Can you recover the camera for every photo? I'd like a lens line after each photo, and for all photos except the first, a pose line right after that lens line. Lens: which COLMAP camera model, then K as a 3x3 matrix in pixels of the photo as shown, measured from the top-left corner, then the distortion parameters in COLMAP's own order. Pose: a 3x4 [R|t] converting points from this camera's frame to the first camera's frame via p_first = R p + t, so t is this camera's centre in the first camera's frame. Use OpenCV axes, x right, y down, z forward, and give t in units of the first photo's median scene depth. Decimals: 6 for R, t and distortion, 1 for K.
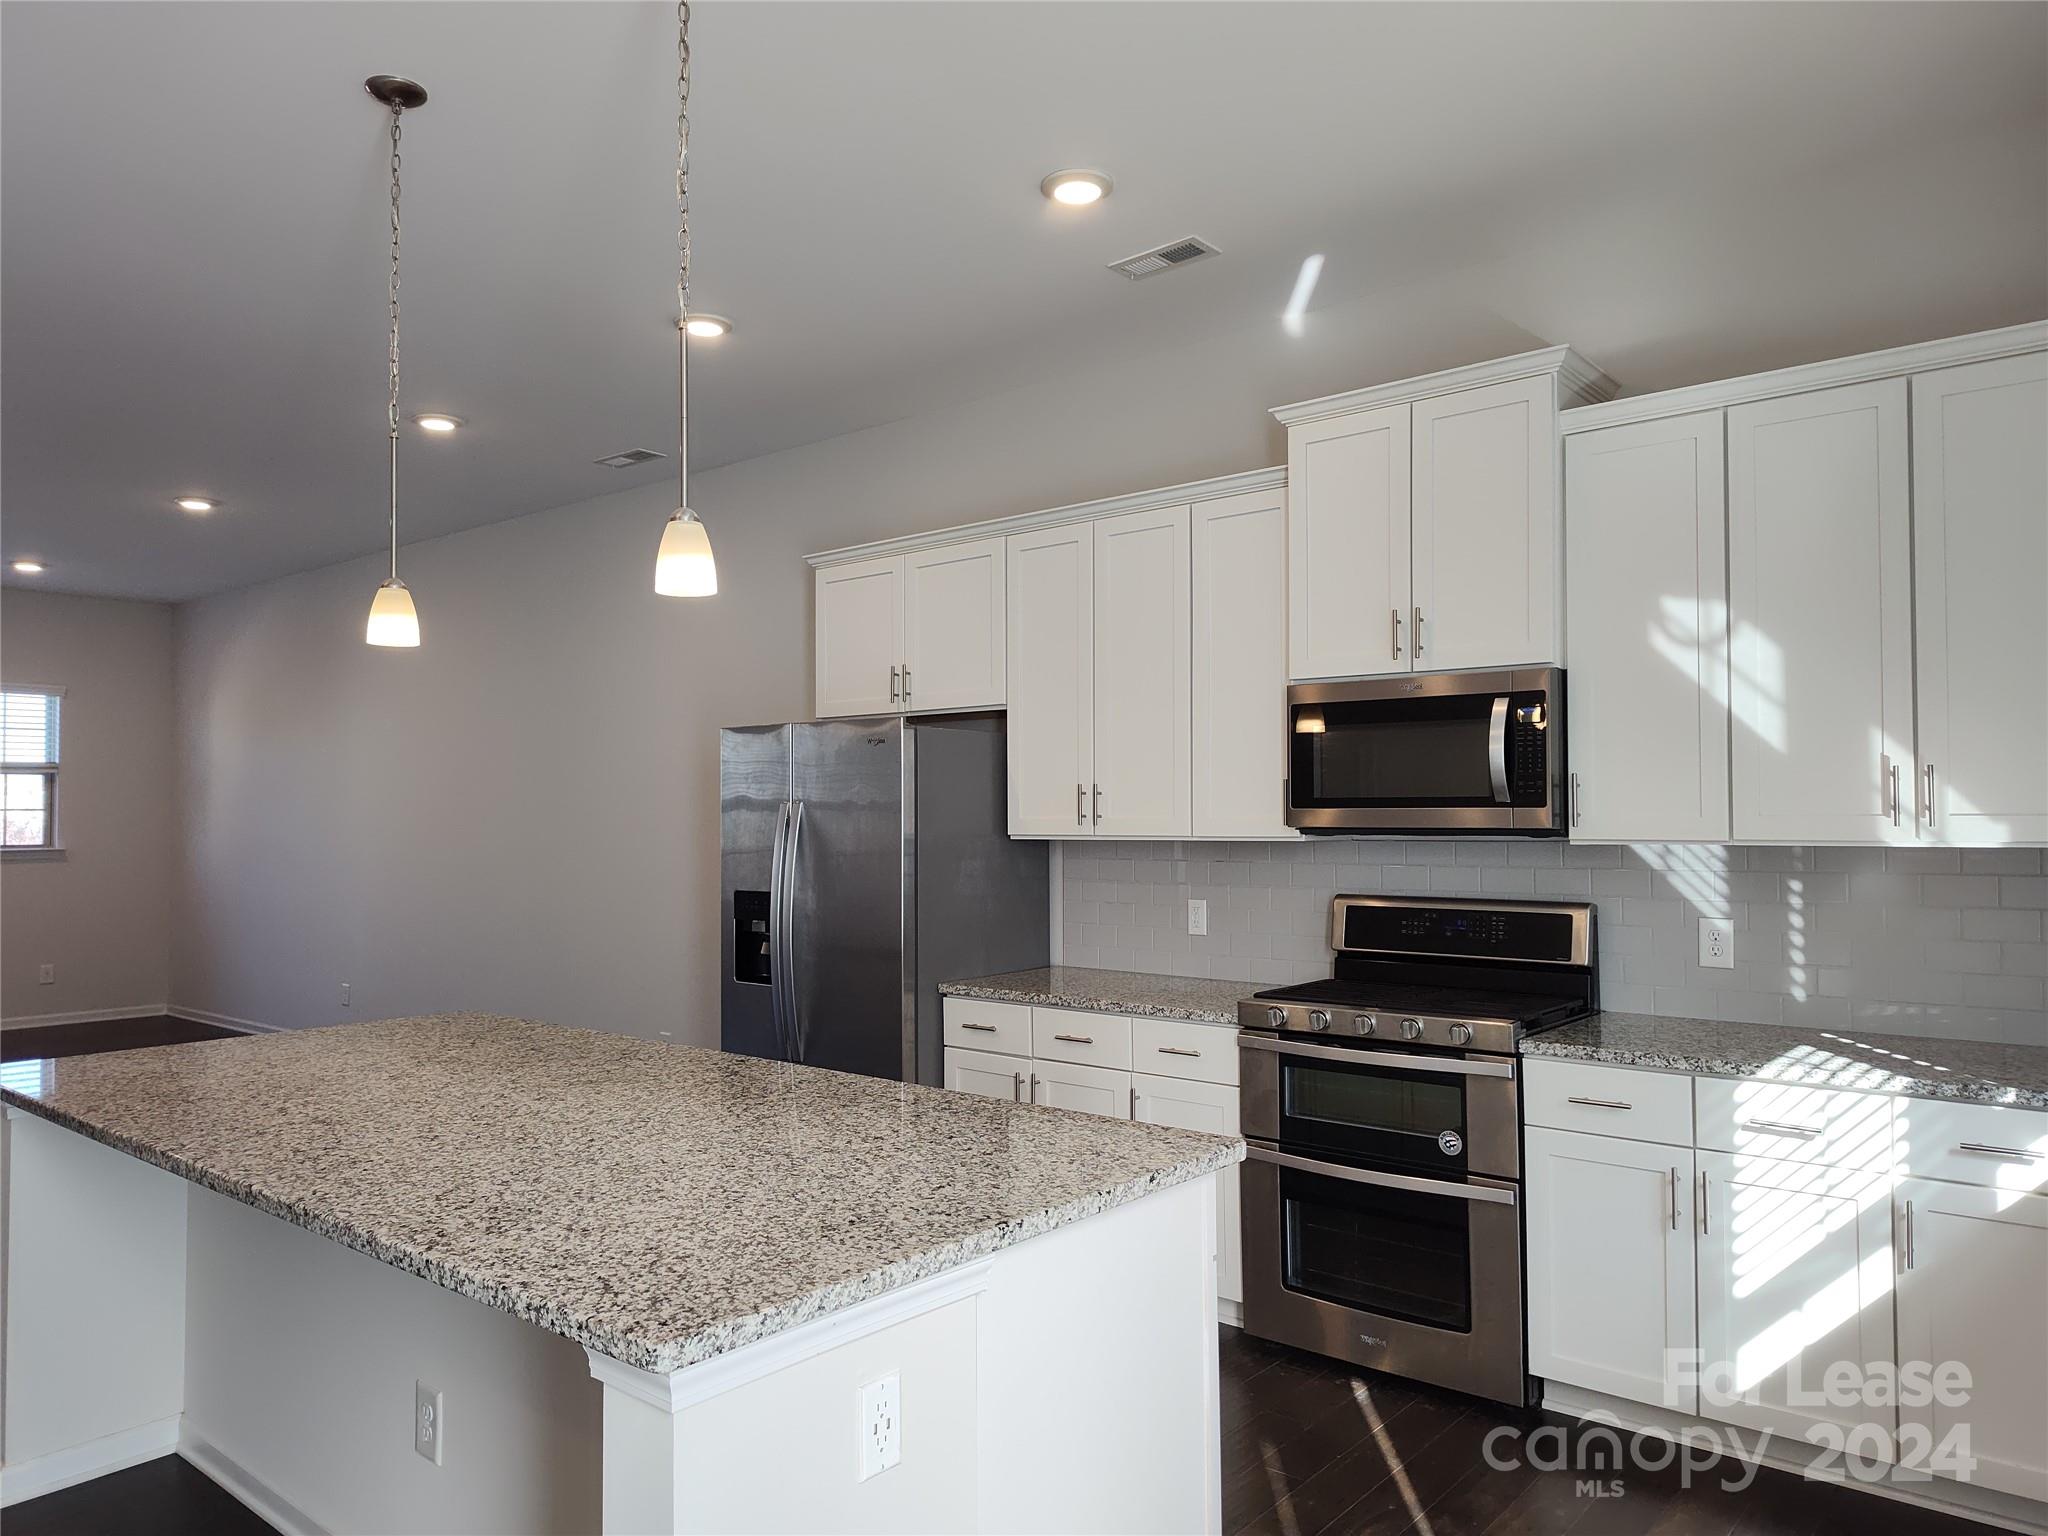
lens RADIAL K [[1414.0, 0, 1041.4], [0, 1414.0, 783.1], [0, 0, 1]] dist [0.048328, -0.051371]
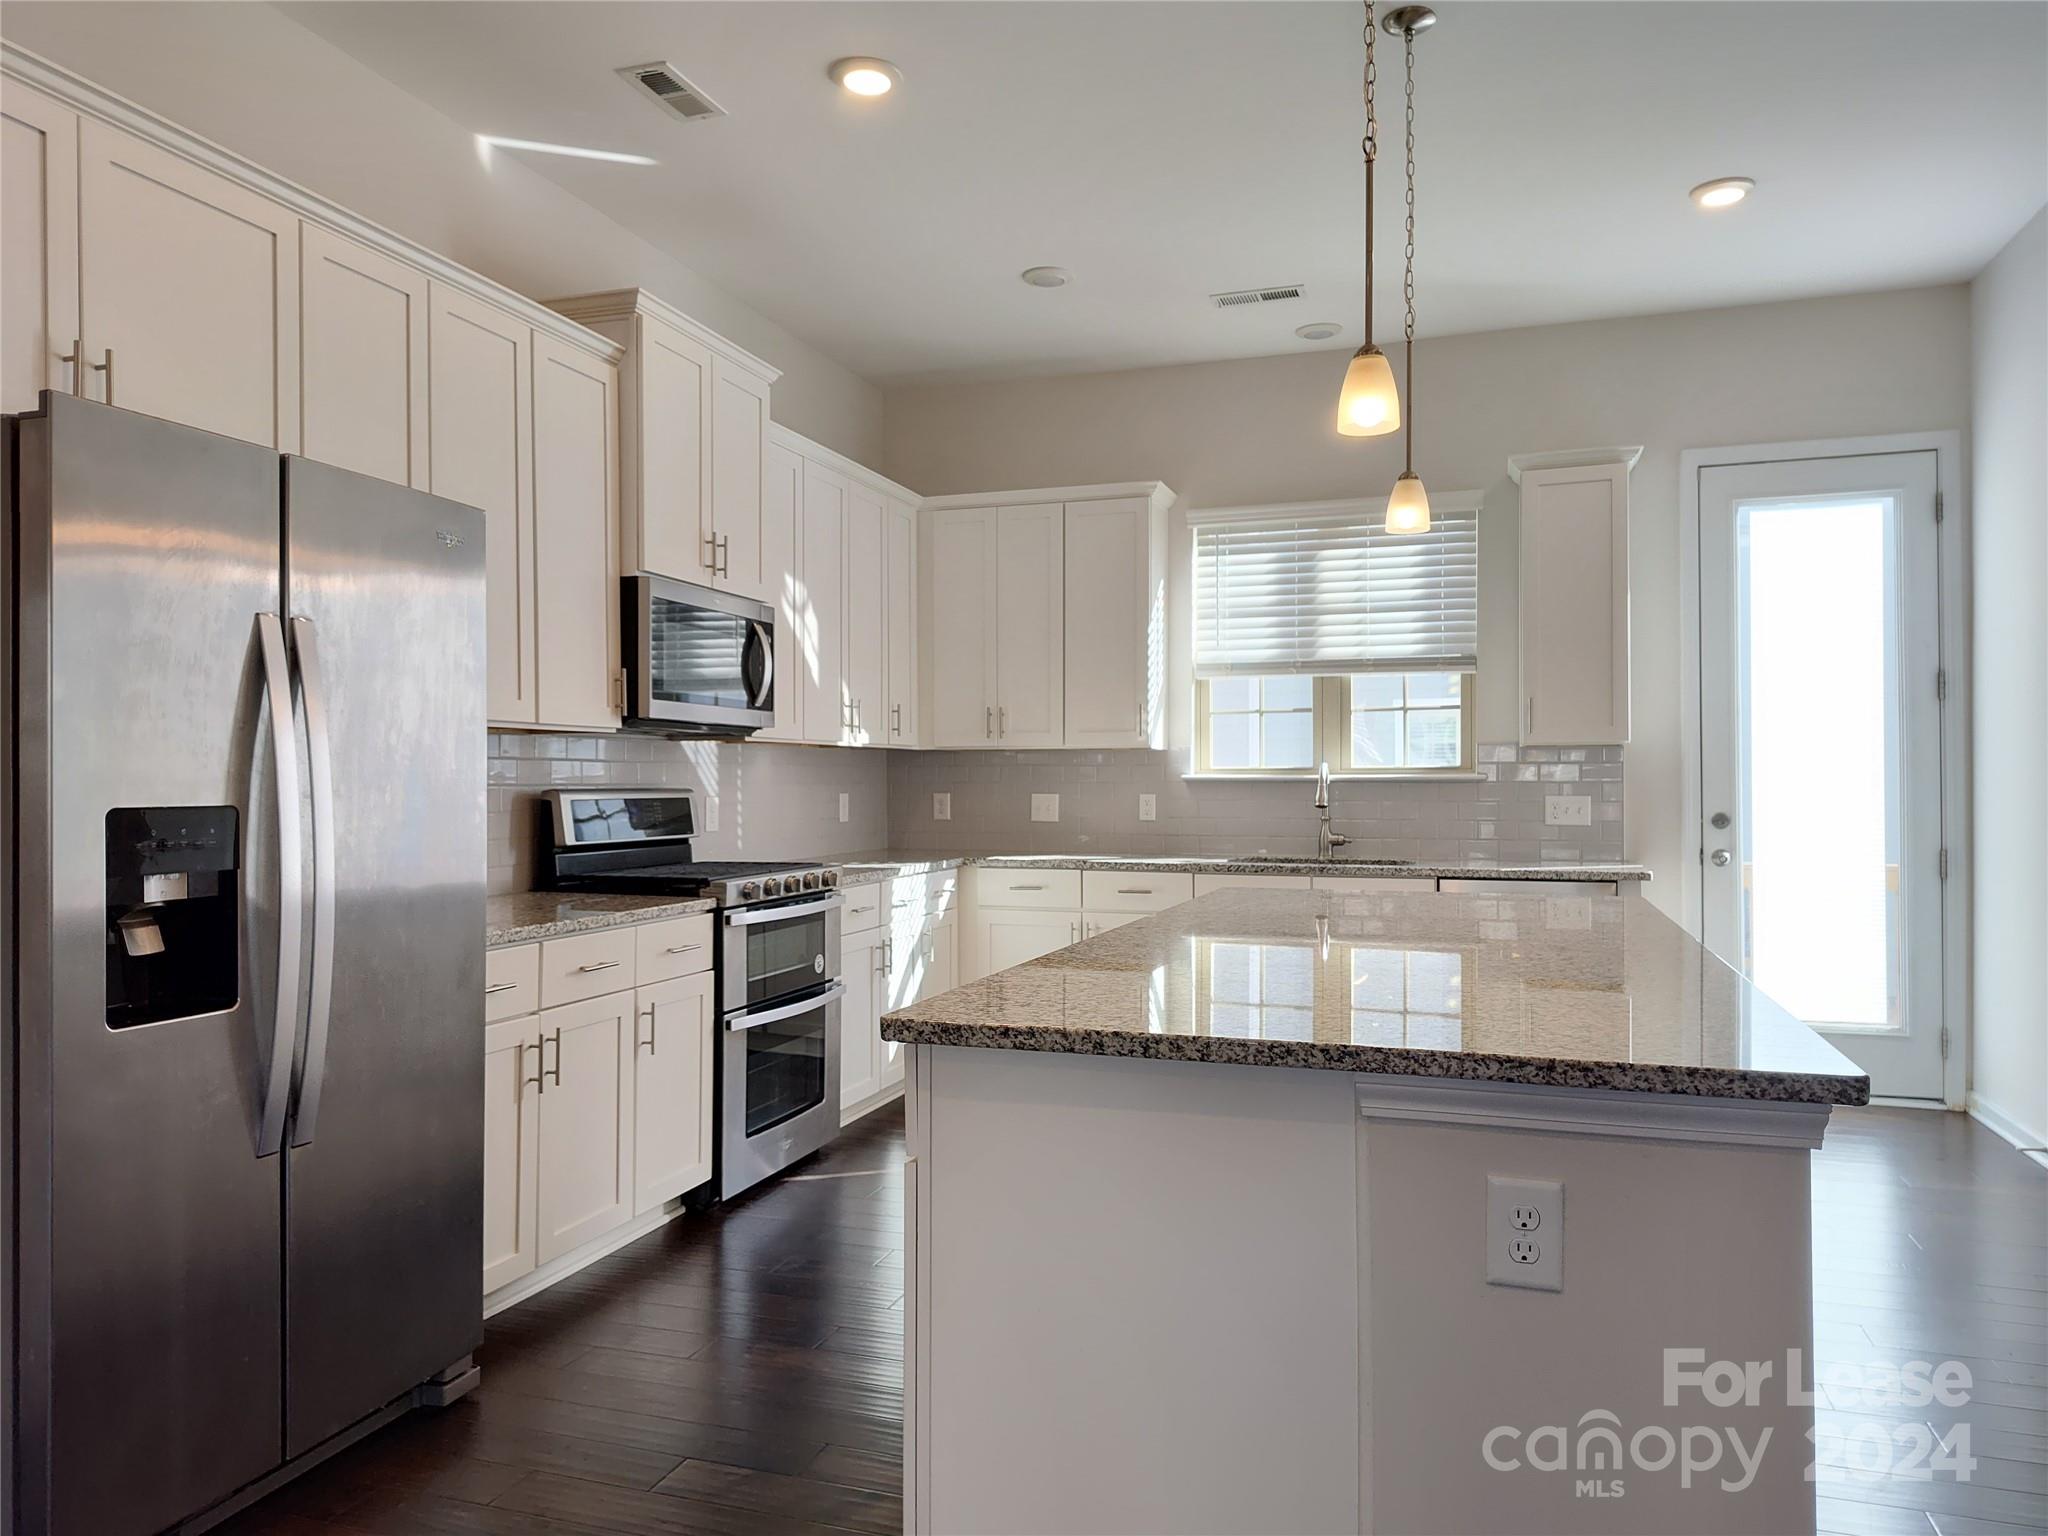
lens RADIAL K [[1414.0, 0, 1022.6], [0, 1414.0, 773.5], [0, 0, 1]] dist [0.048328, -0.051371]
pose [[-0.357498, 0.010268, 0.933857, -0.900397], [-0.026833, 0.999414, -0.021261, 0.089457], [-0.933528, -0.032659, -0.357013, 1.165062]]
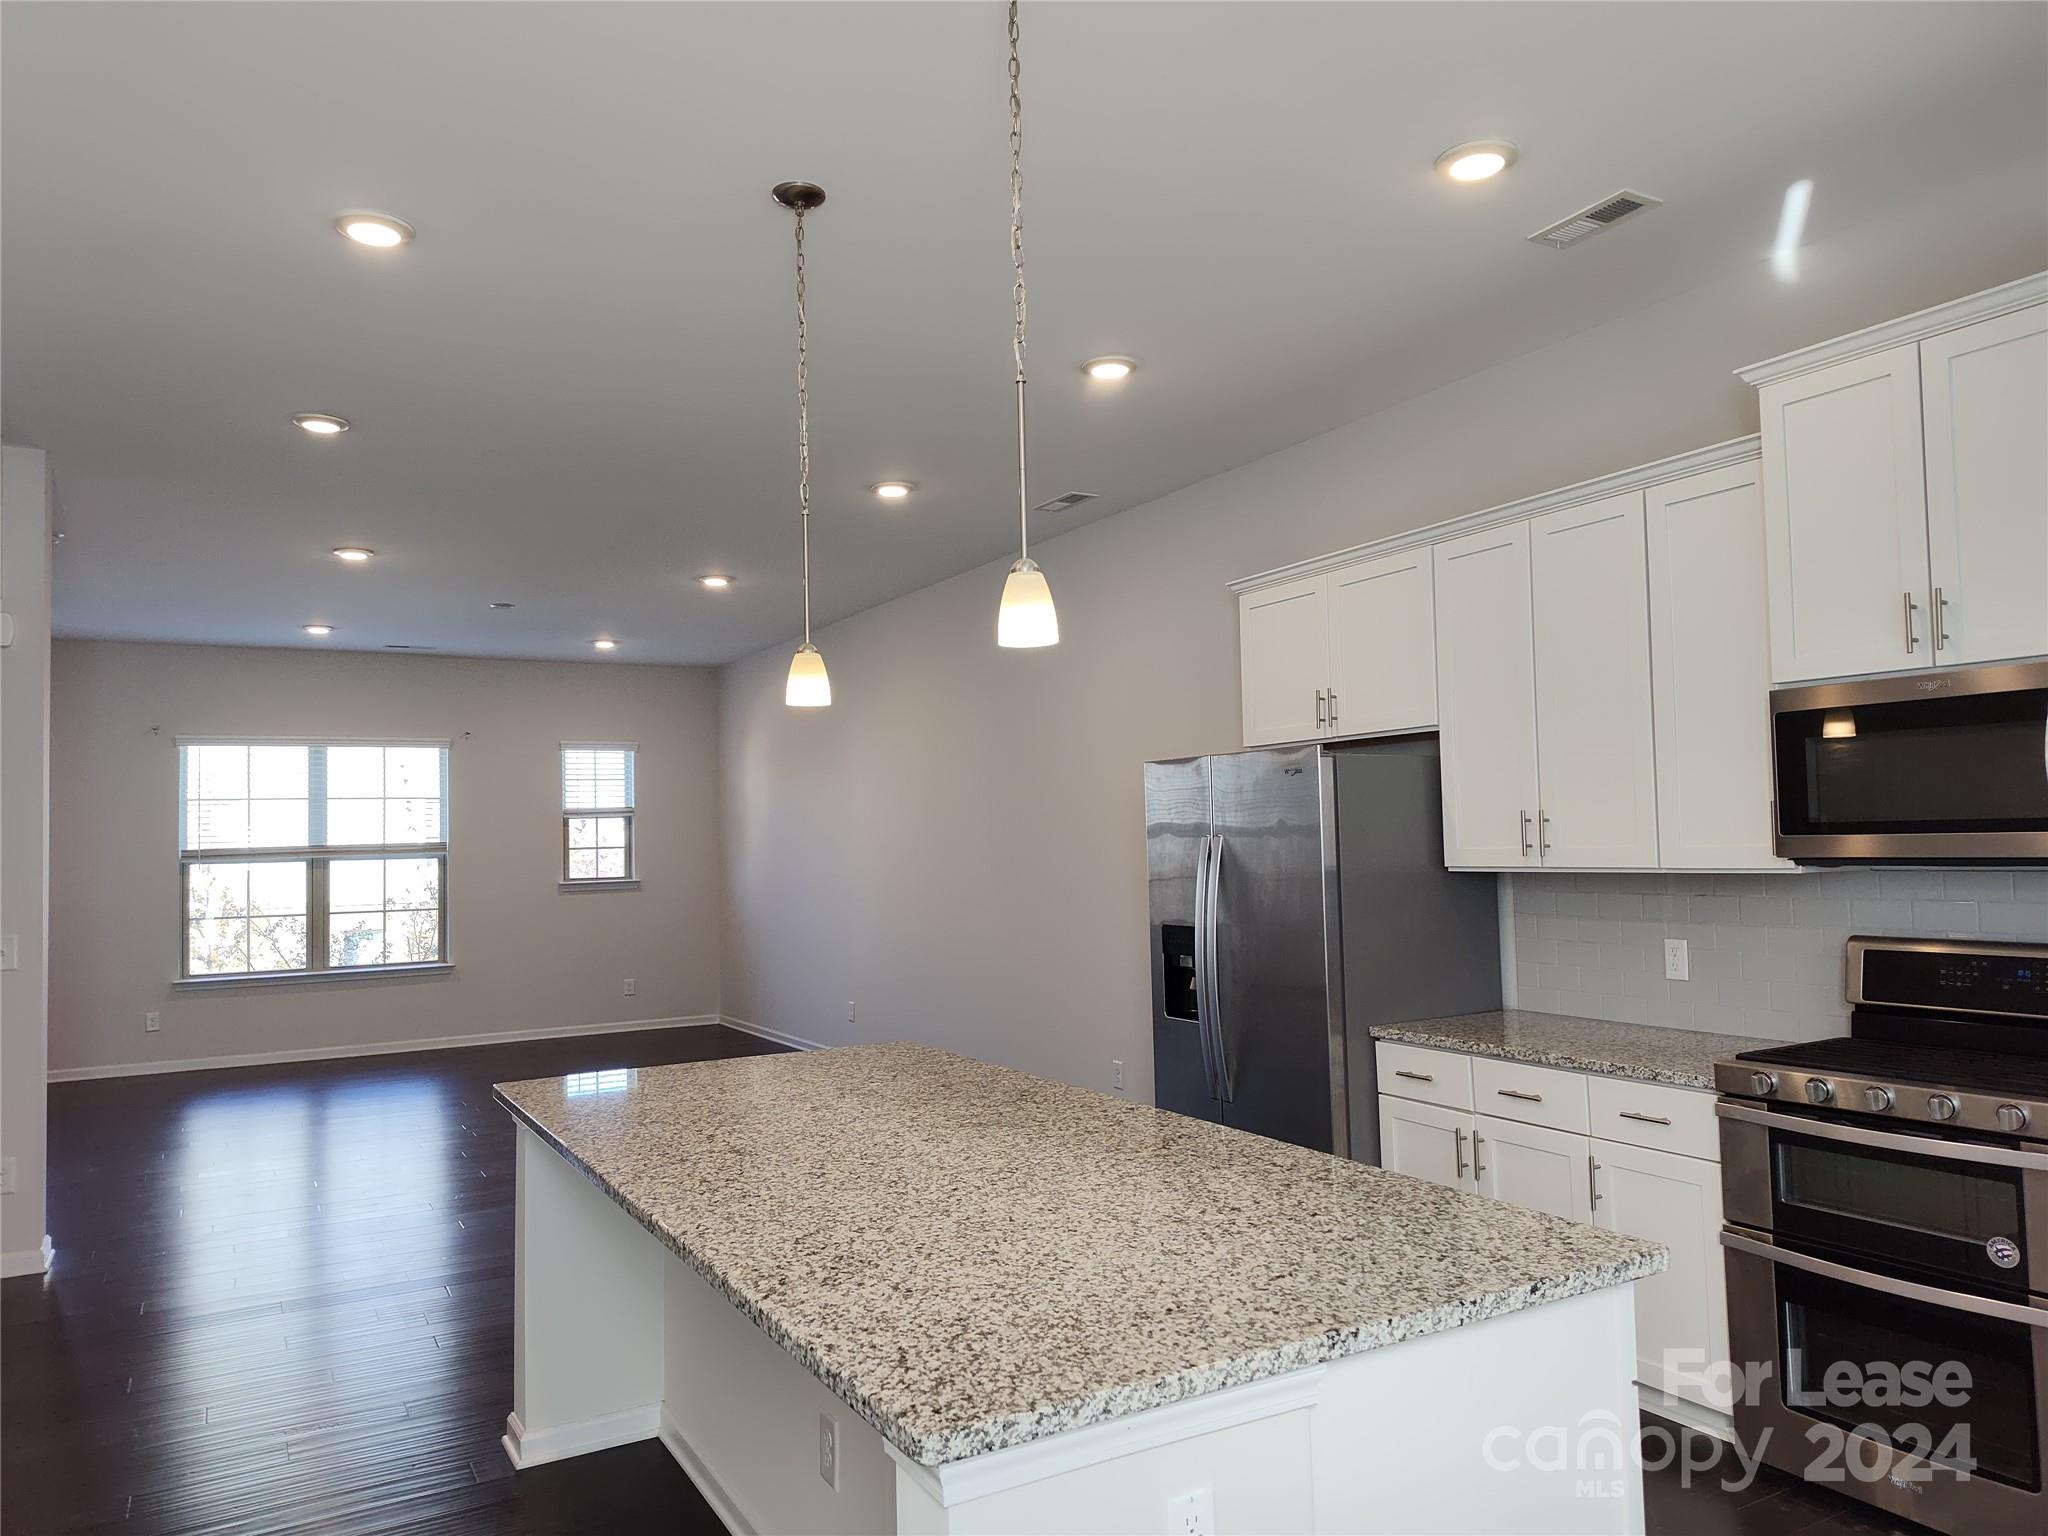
lens RADIAL K [[1414.0, 0, 1009.6], [0, 1414.0, 777.0], [0, 0, 1]] dist [0.048328, -0.051371]
pose [[0.933582, -0.033999, -0.356747, 0.054940], [0.027882, 0.999363, -0.022275, -0.011296], [0.357277, 0.010849, 0.933936, 0.041598]]
